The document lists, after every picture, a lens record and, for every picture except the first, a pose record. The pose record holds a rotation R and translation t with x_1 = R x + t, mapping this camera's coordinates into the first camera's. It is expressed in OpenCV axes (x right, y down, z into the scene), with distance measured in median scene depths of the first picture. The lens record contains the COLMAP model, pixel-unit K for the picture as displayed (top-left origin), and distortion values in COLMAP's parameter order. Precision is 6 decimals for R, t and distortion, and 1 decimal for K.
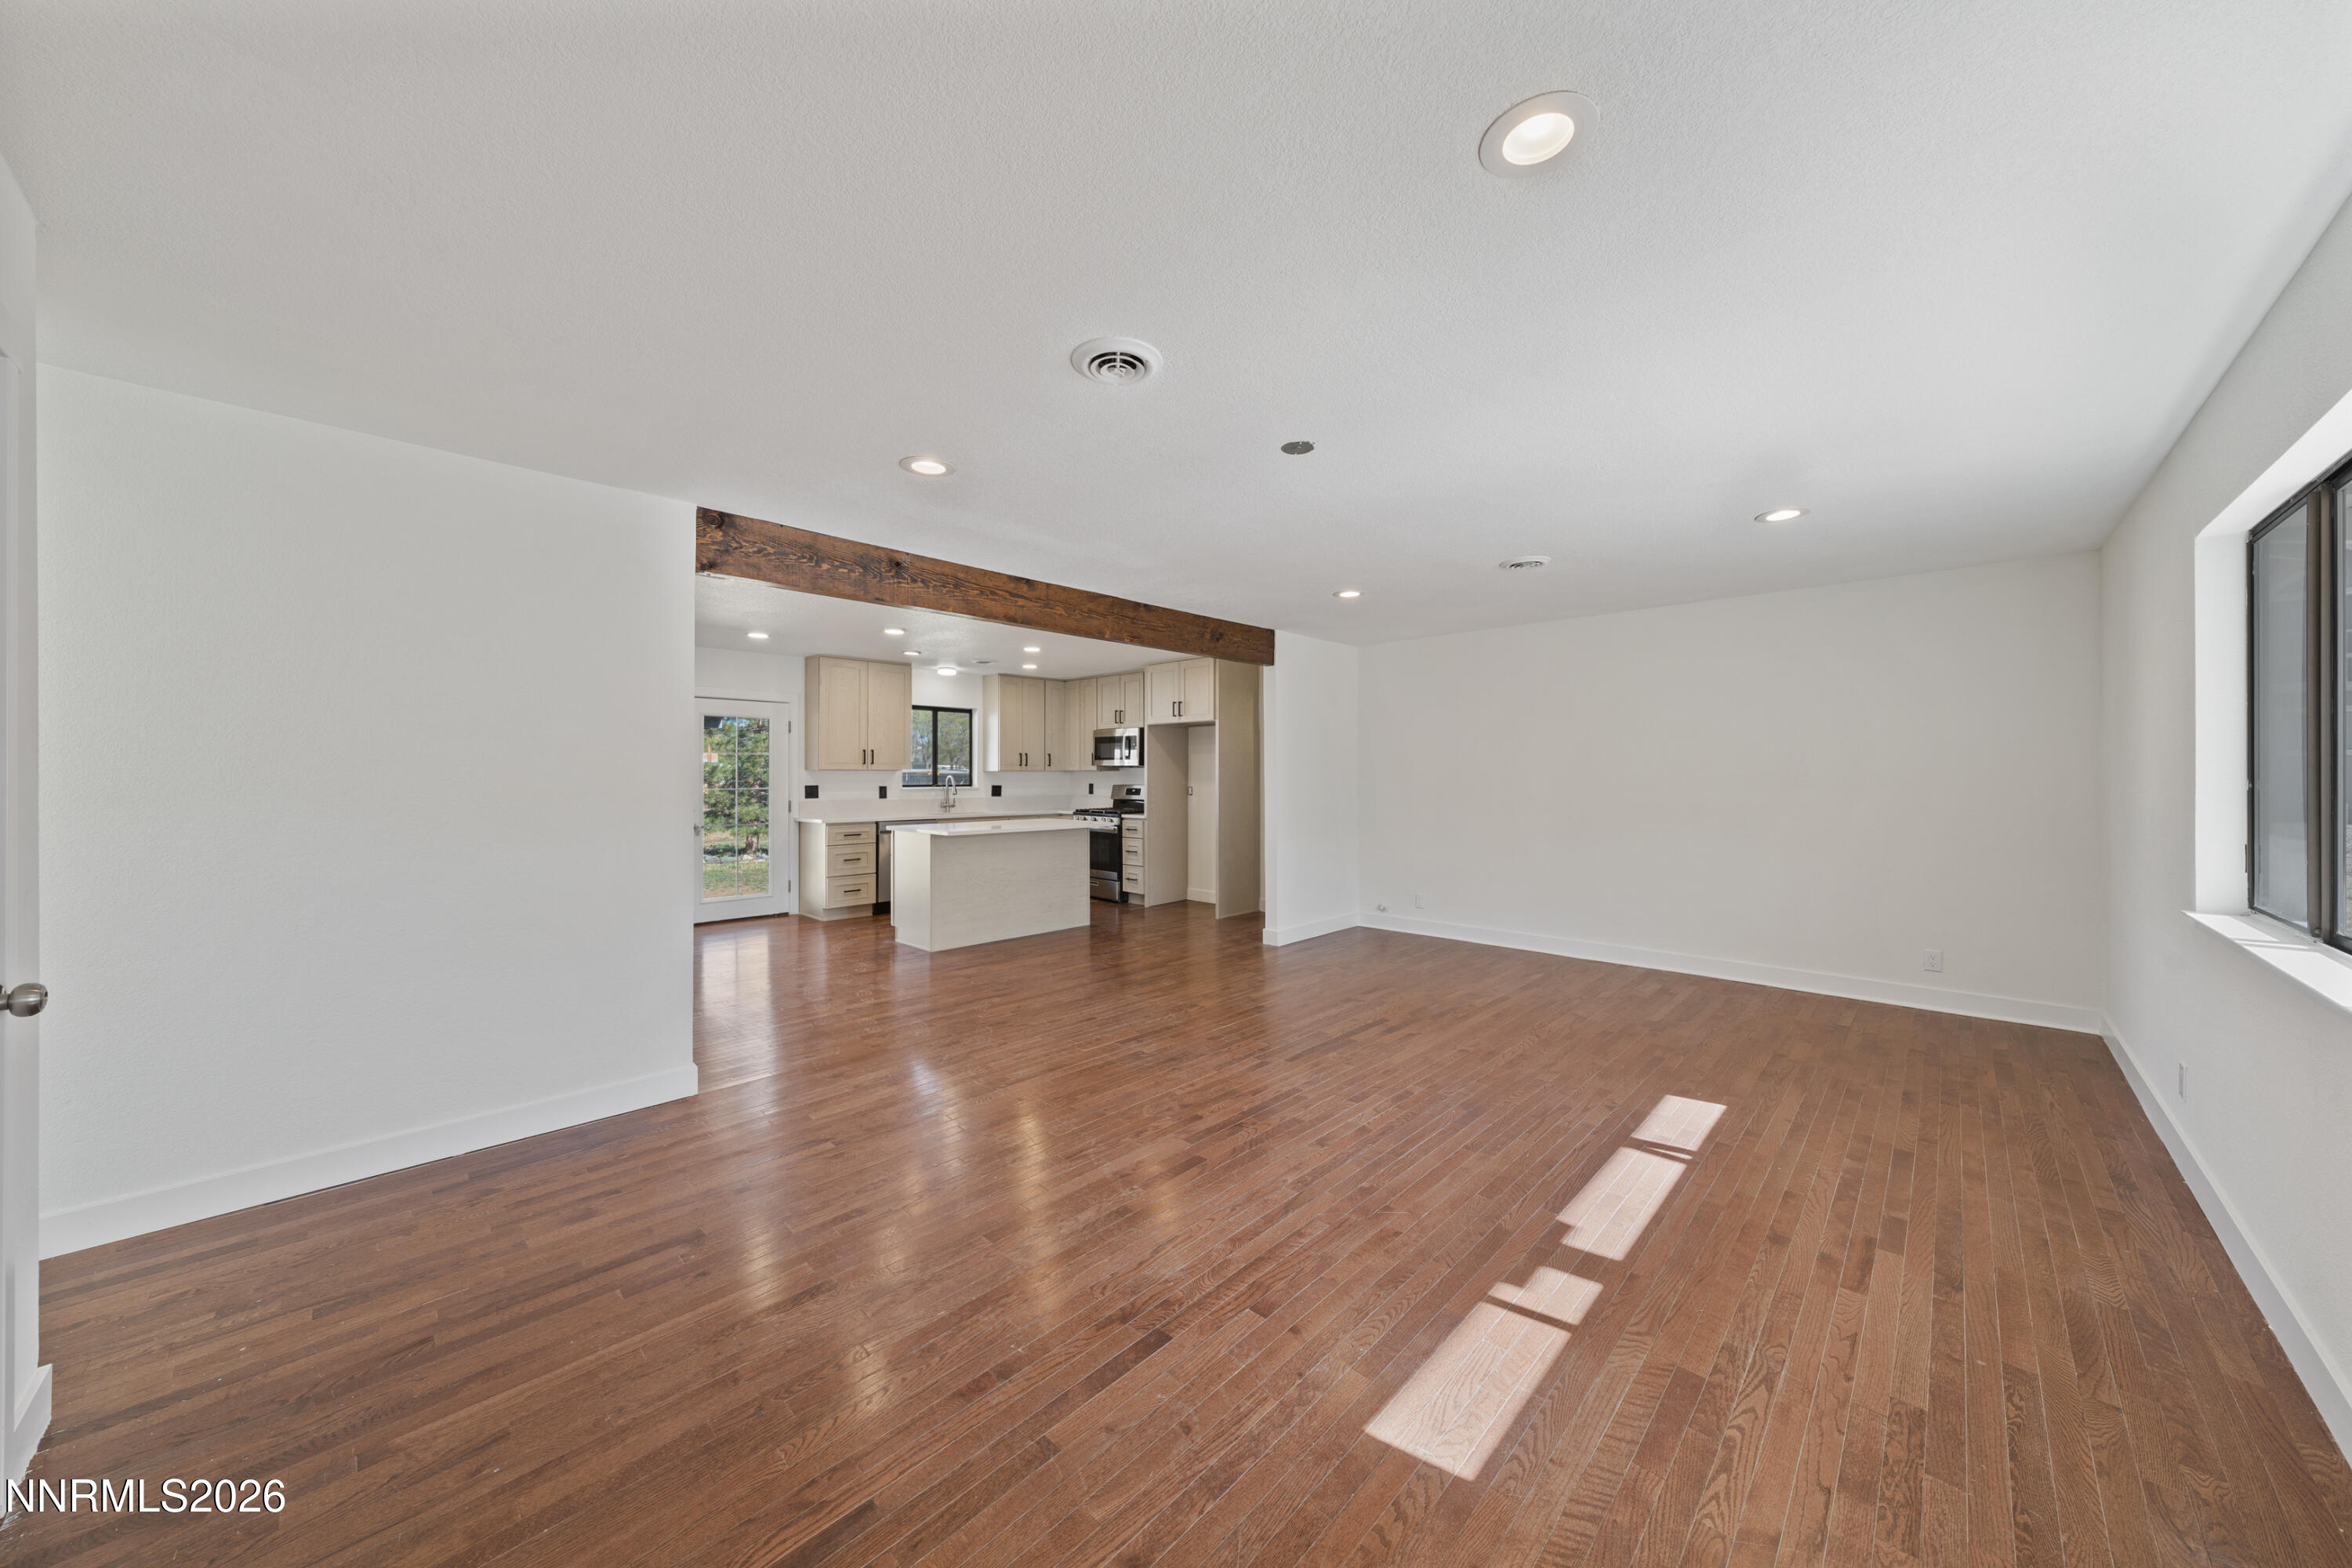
lens RADIAL K [[798.6, 0, 1178.9], [0, 798.6, 774.8], [0, 0, 1]] dist [0.001066, 0.000009]
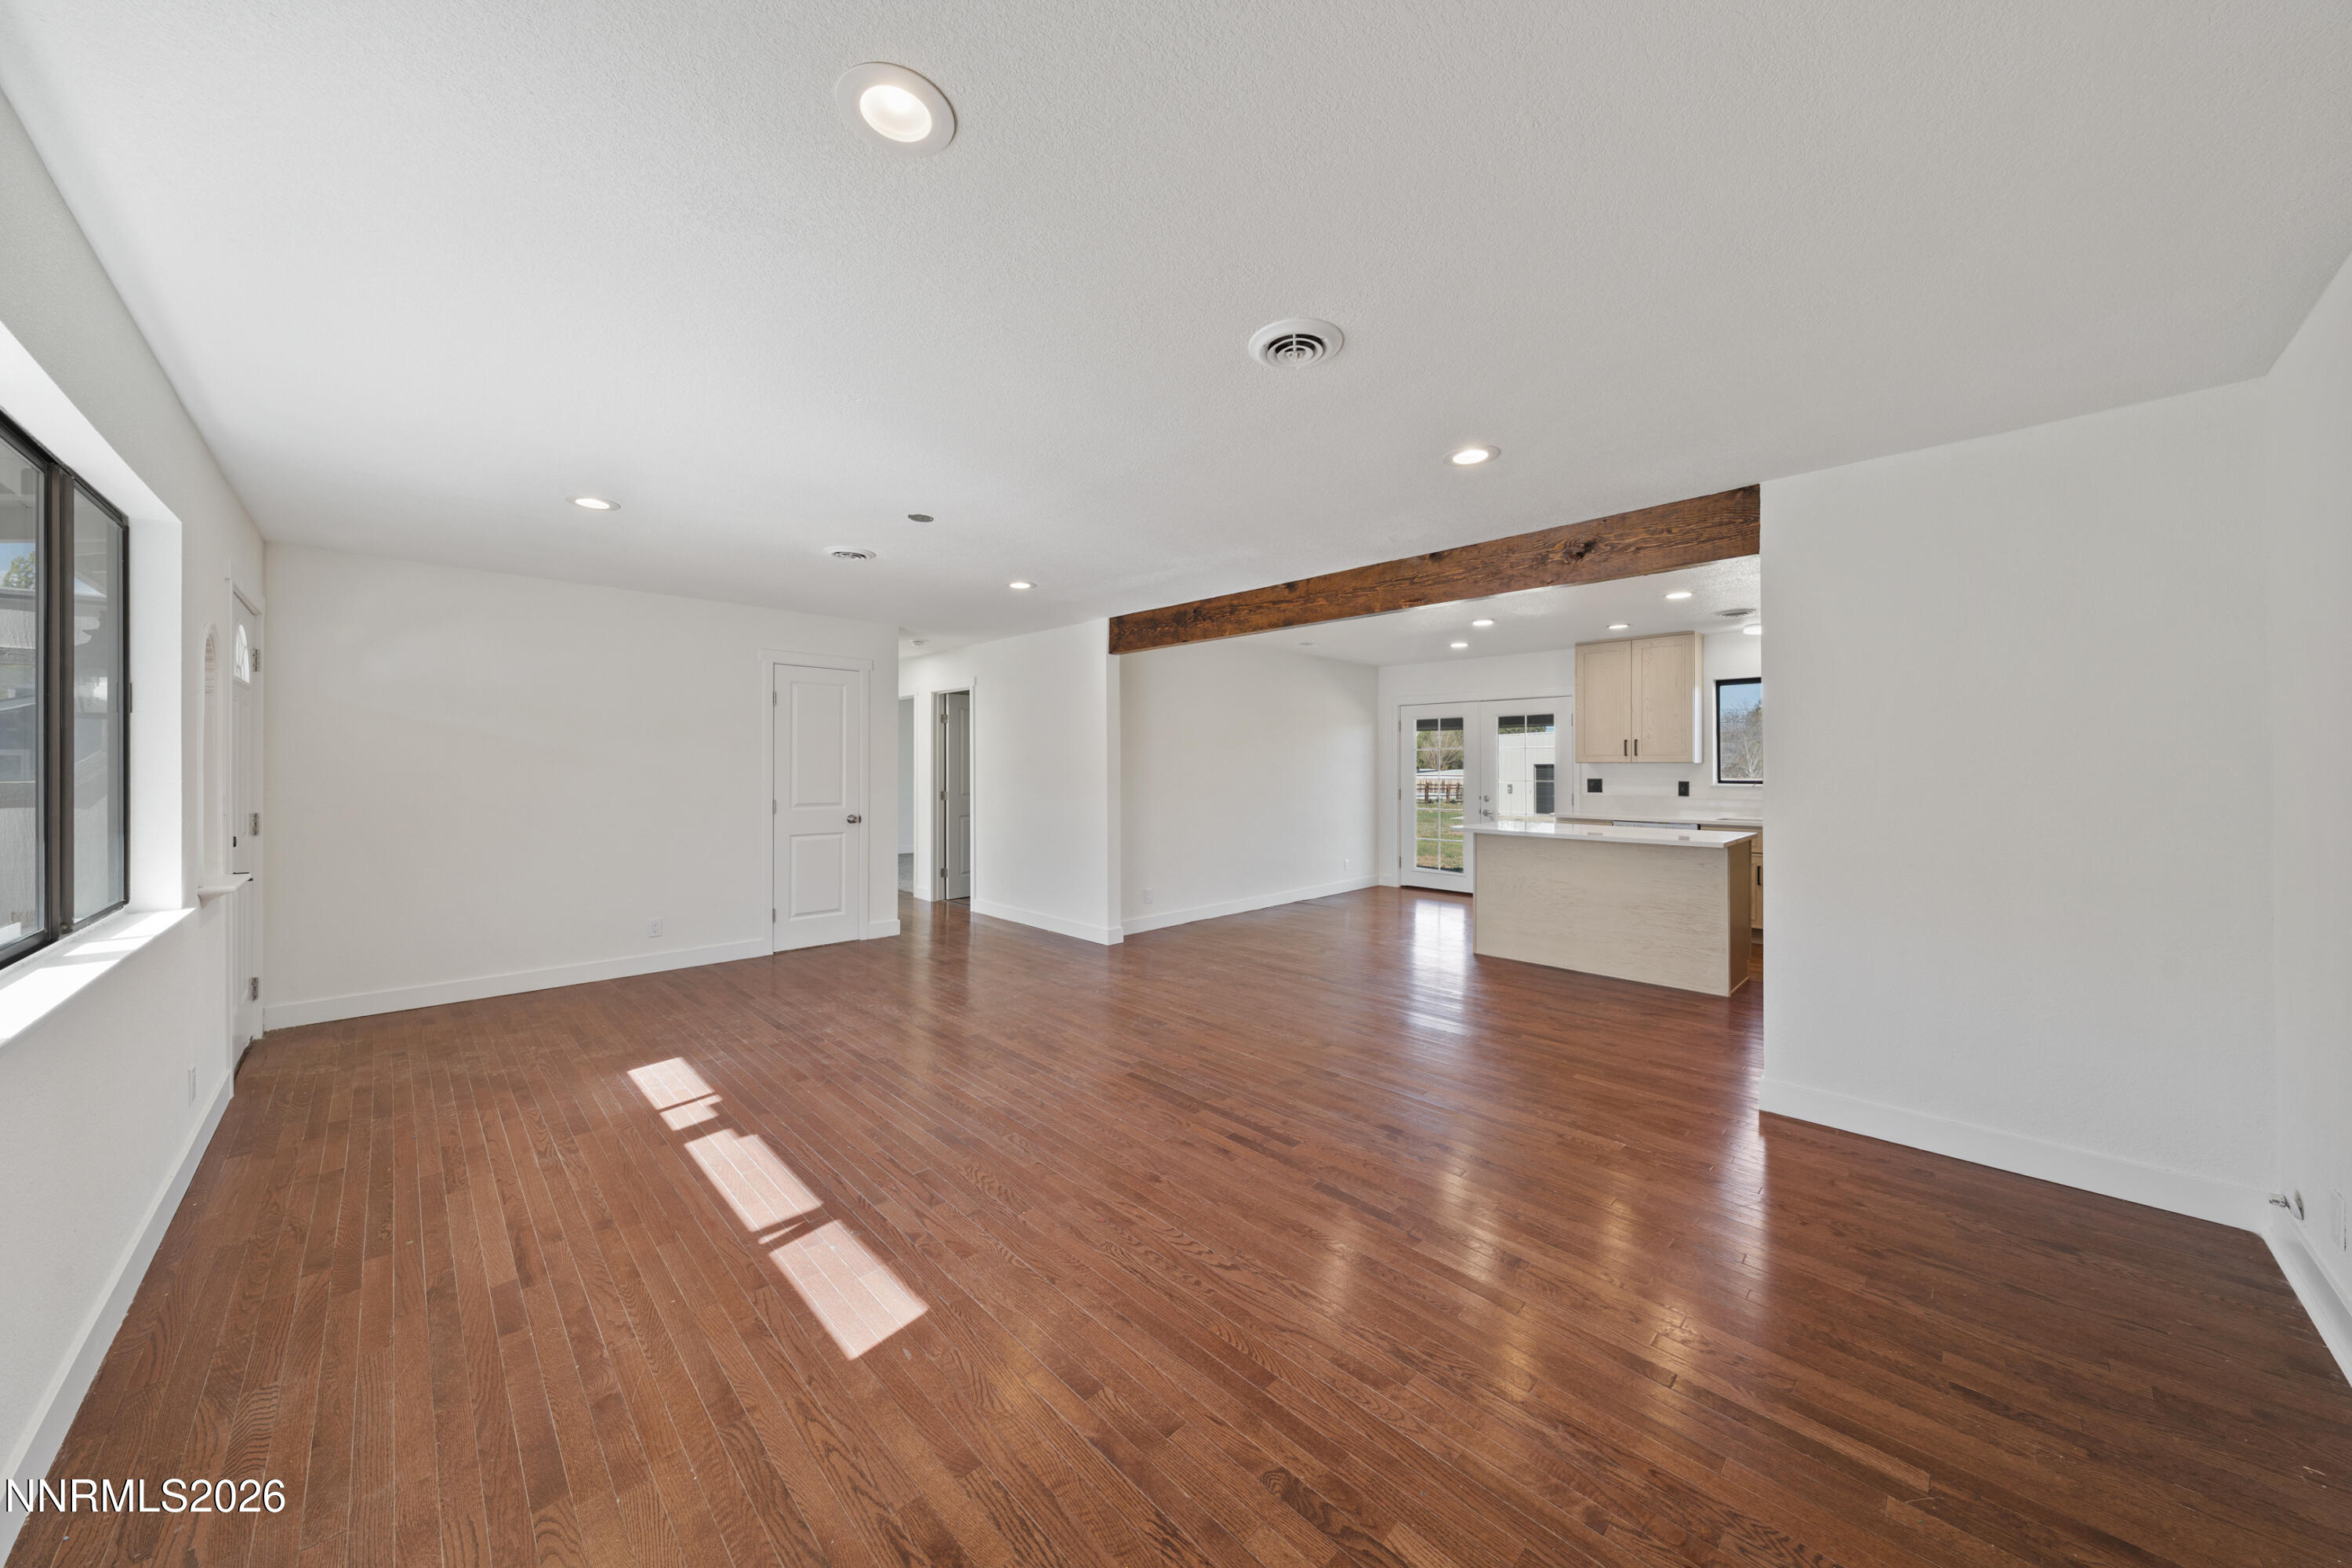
lens RADIAL K [[799.5, 0, 1168.4], [0, 799.5, 763.0], [0, 0, 1]] dist [0.001194, 0.000002]
pose [[-0.029820, -0.005310, -0.999541, 0.908122], [-0.000668, 0.999986, -0.005292, -0.000587], [0.999555, 0.000510, -0.029823, 0.908188]]
